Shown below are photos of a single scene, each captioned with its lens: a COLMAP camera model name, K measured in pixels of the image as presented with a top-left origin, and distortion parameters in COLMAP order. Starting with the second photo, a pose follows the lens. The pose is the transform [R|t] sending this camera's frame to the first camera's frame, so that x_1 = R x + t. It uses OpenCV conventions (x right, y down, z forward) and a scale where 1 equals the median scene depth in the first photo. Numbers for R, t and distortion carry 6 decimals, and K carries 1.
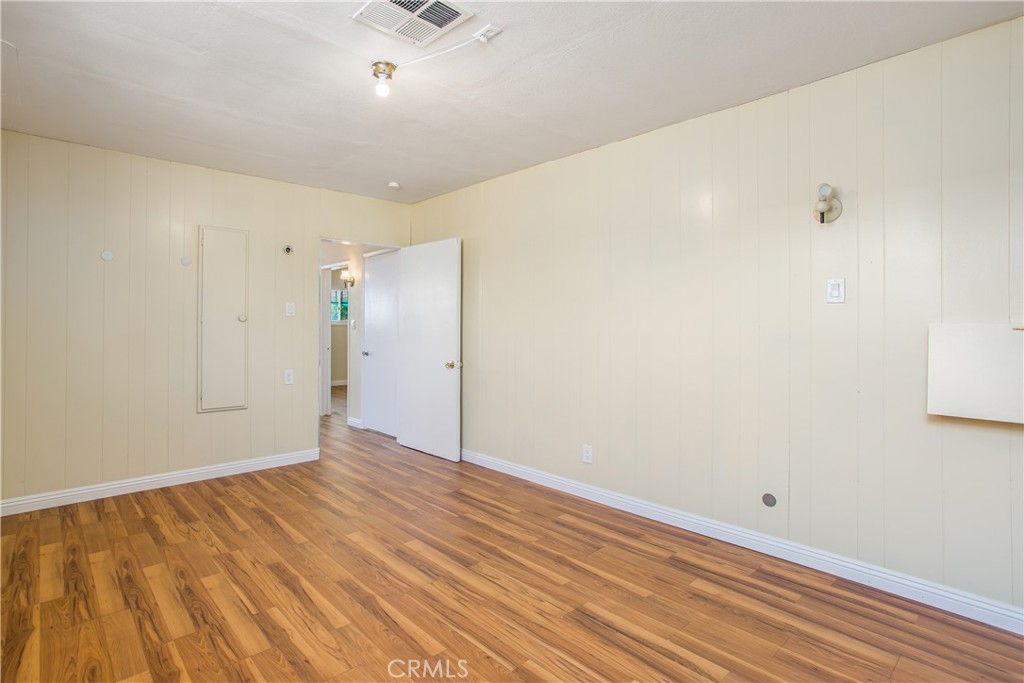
lens RADIAL K [[499.4, 0, 504.8], [0, 499.4, 337.6], [0, 0, 1]] dist [-0.026499, 0.012169]
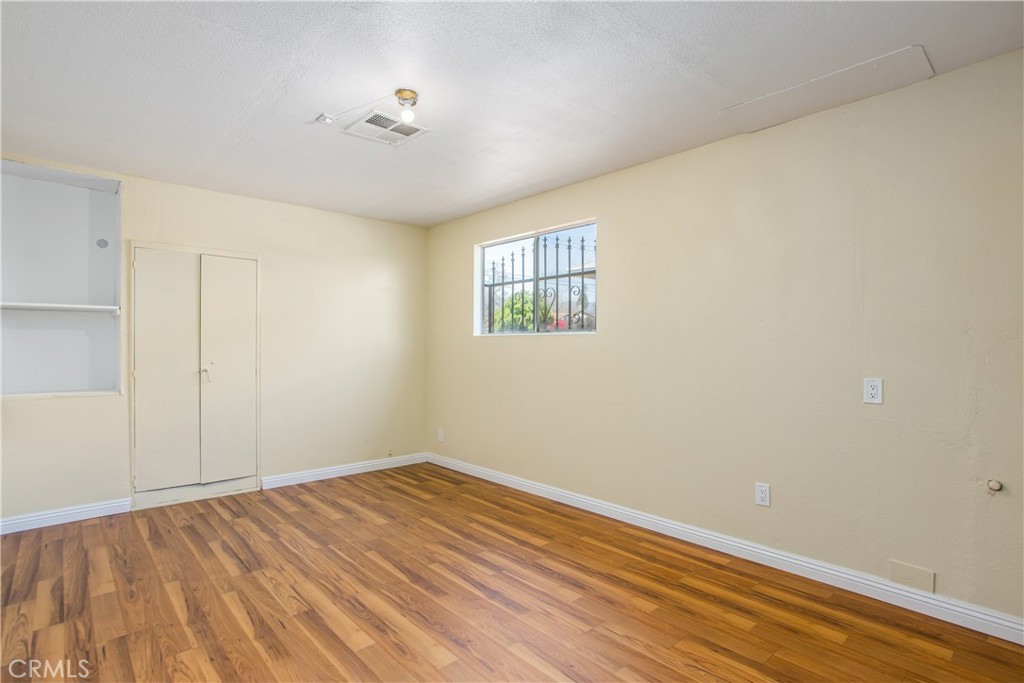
lens RADIAL K [[499.4, 0, 511.9], [0, 499.4, 338.5], [0, 0, 1]] dist [-0.026499, 0.012169]
pose [[-0.999572, -0.005583, 0.028716, -0.502064], [-0.005468, 0.999977, 0.004073, -0.045547], [-0.028738, 0.003914, -0.999579, 2.040958]]
